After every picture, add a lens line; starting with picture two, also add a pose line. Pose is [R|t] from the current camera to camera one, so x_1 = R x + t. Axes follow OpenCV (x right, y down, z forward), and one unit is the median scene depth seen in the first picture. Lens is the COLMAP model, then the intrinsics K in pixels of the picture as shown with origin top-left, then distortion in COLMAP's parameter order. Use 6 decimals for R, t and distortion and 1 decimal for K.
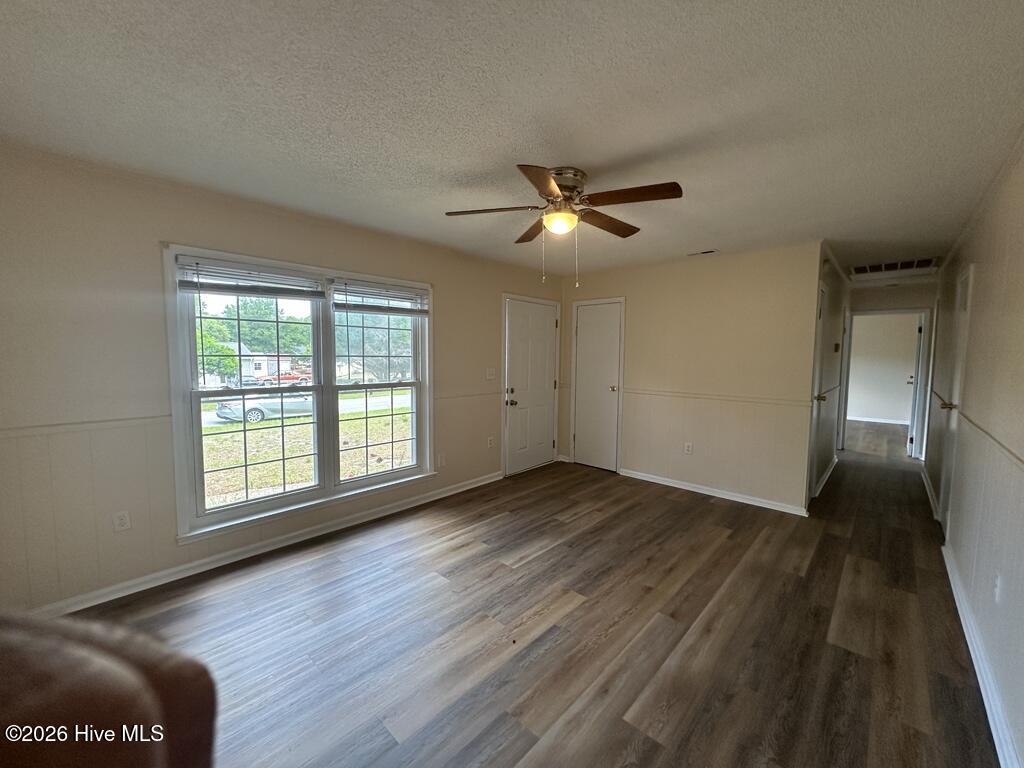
lens RADIAL K [[411.1, 0, 512.0], [0, 411.1, 384.0], [0, 0, 1]] dist [-0.000537, -0.000095]
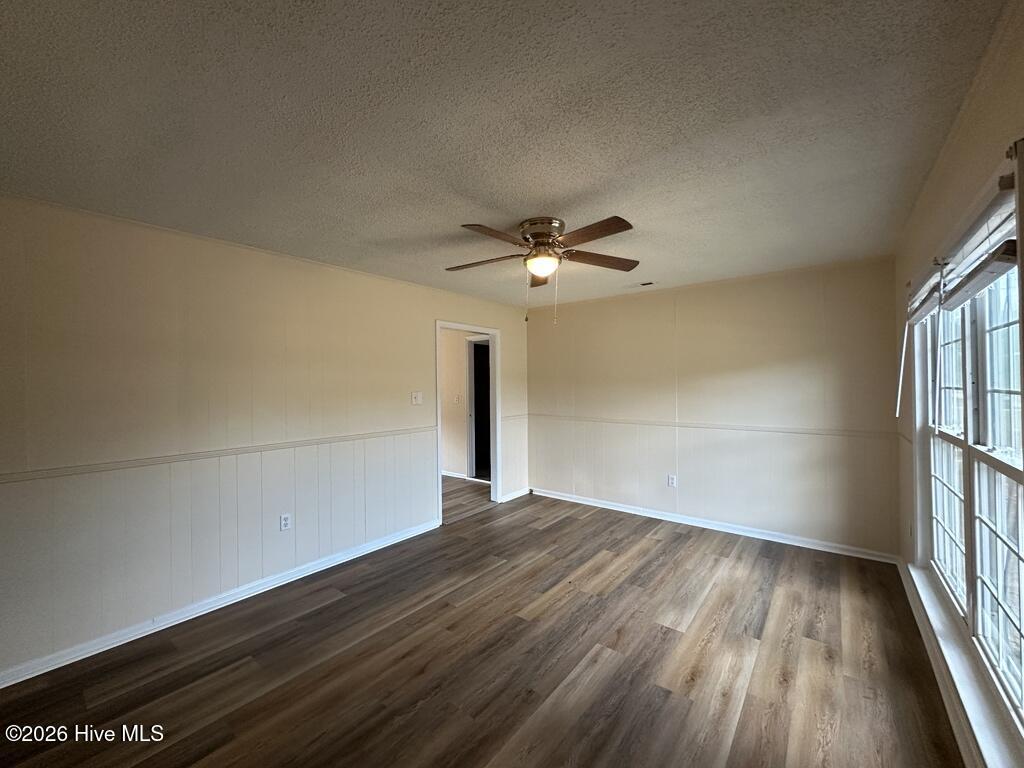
lens RADIAL K [[411.1, 0, 512.0], [0, 411.1, 384.0], [0, 0, 1]] dist [-0.000537, -0.000095]
pose [[-0.996717, 0.004697, -0.080824, 0.296142], [-0.001543, 0.997032, 0.076973, -0.169483], [0.080946, 0.076845, -0.993752, 2.165242]]
